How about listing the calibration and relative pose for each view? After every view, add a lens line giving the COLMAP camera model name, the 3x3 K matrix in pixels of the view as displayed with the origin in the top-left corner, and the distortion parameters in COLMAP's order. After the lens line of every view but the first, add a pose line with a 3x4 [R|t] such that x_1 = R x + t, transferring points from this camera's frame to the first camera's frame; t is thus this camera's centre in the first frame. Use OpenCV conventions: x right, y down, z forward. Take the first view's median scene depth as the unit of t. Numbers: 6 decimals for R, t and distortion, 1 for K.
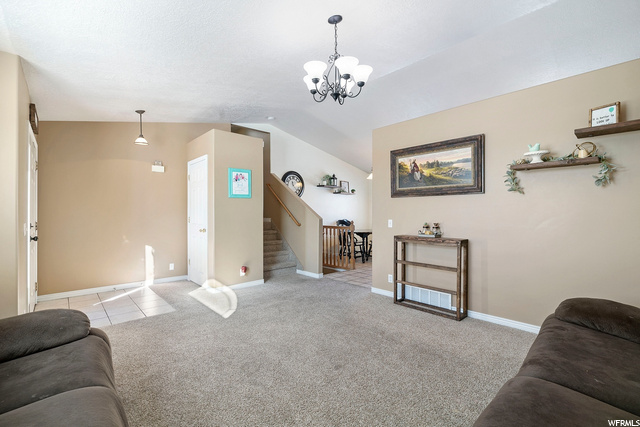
lens RADIAL K [[281.1, 0, 319.3], [0, 281.1, 214.2], [0, 0, 1]] dist [-0.002501, 0.000333]
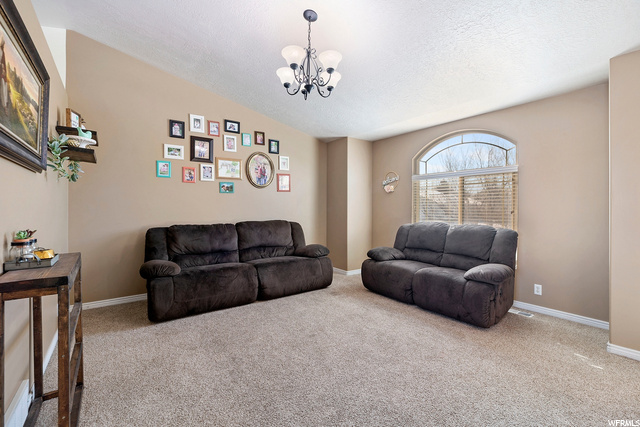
lens RADIAL K [[281.1, 0, 320.4], [0, 281.1, 211.2], [0, 0, 1]] dist [-0.002501, 0.000333]
pose [[-0.994203, -0.000046, 0.107516, -0.094692], [0.000429, 0.999990, 0.004393, 0.006600], [-0.107515, 0.004414, -0.994194, 2.090540]]
